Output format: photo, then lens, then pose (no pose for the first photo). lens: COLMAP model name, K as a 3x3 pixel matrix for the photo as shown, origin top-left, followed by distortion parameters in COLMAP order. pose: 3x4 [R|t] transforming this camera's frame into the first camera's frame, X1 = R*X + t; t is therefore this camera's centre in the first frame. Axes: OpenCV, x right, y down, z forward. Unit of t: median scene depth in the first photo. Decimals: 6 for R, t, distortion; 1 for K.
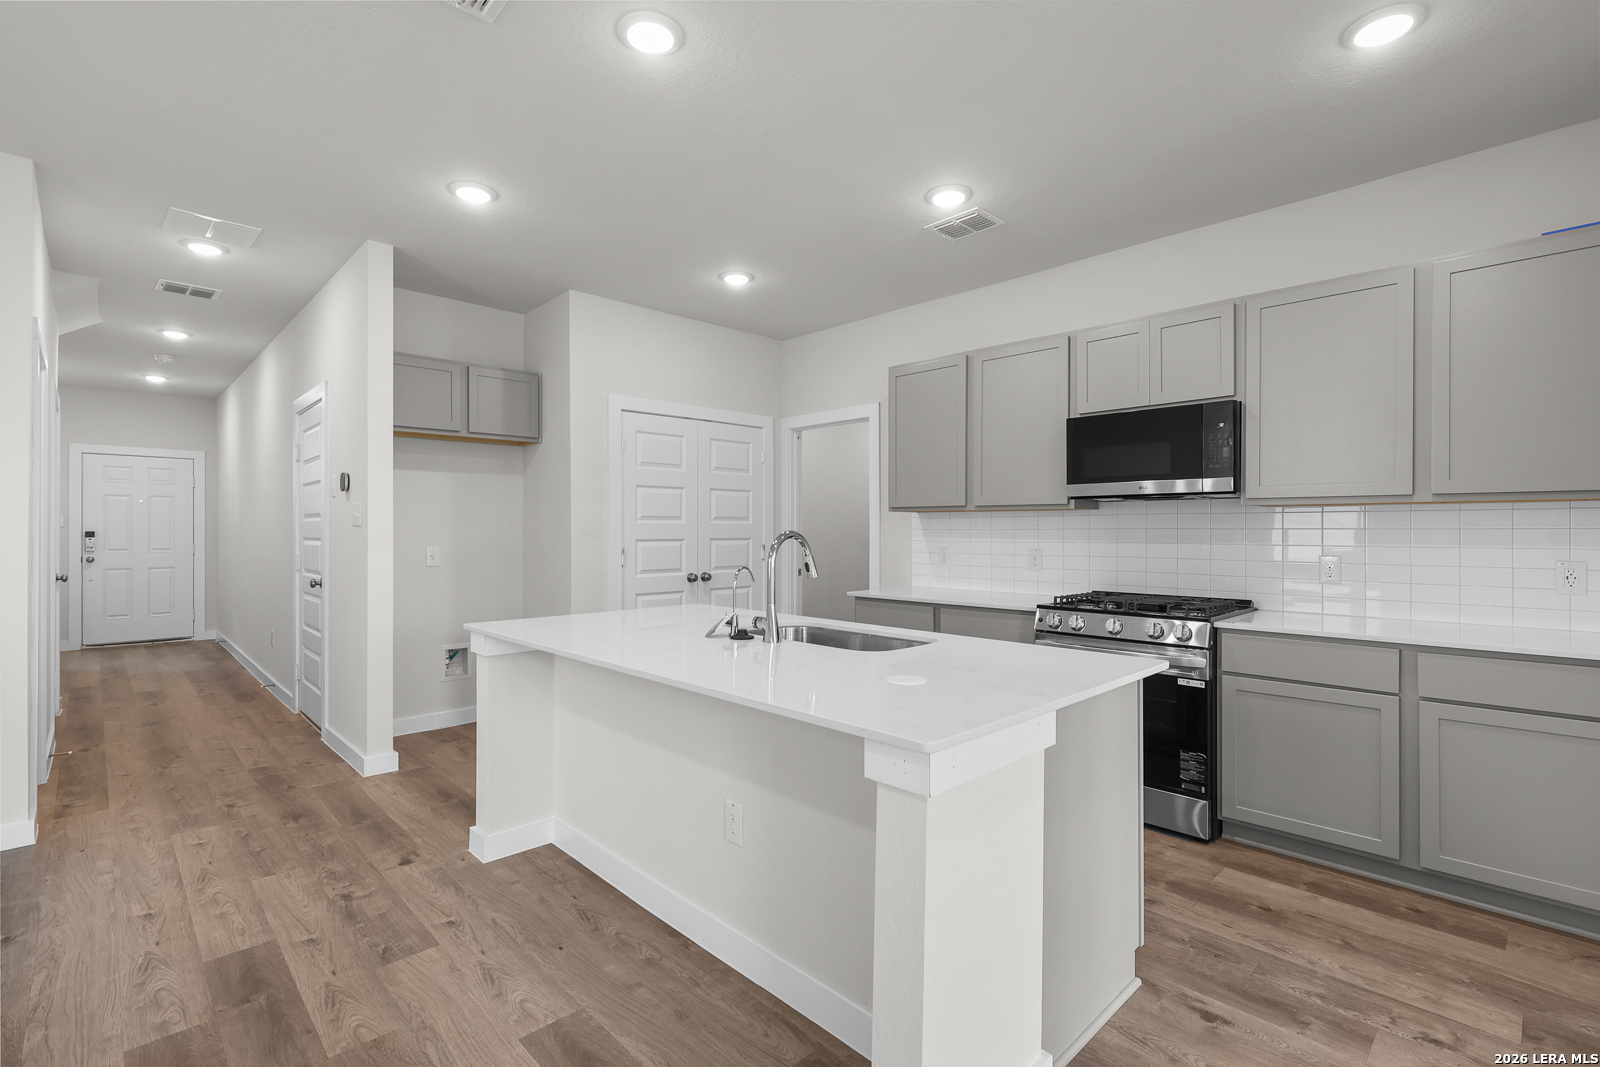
lens RADIAL K [[734.4, 0, 797.7], [0, 734.4, 530.8], [0, 0, 1]] dist [-0.006052, 0.003055]
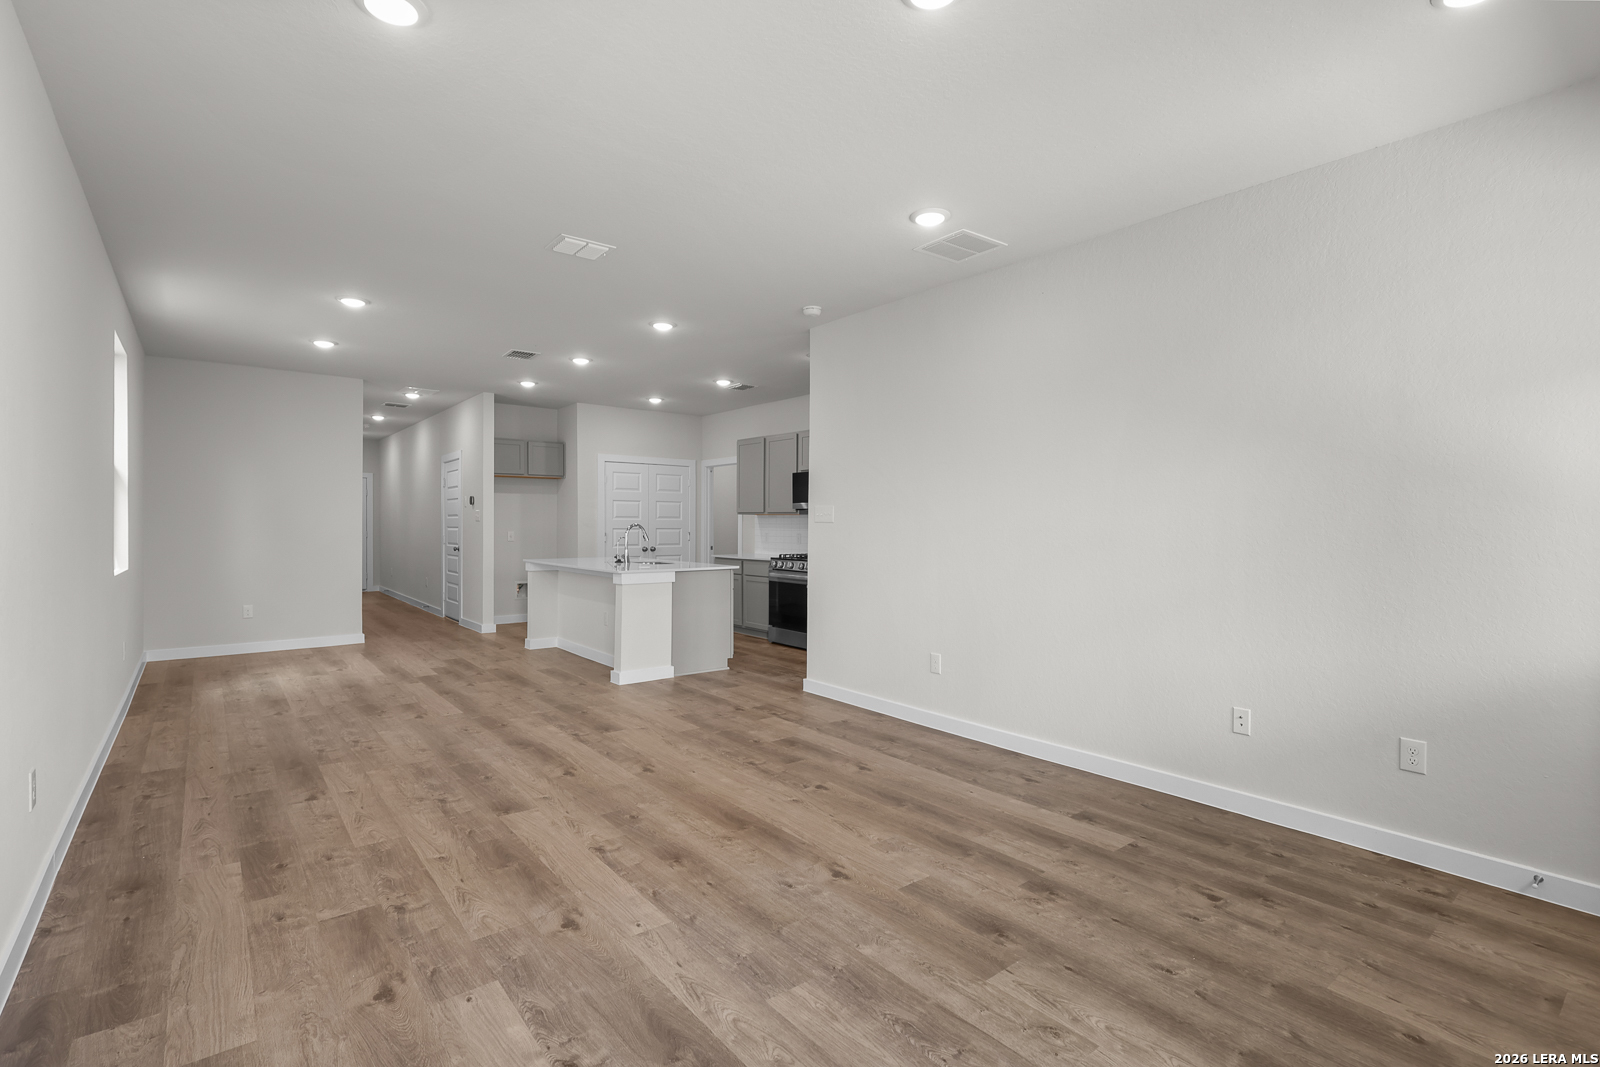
lens RADIAL K [[734.4, 0, 795.7], [0, 734.4, 531.7], [0, 0, 1]] dist [-0.006052, 0.003055]
pose [[0.996063, 0.005277, -0.088488, 0.598805], [-0.004484, 0.999948, 0.009159, 0.000988], [0.088532, -0.008726, 0.996035, -1.224466]]
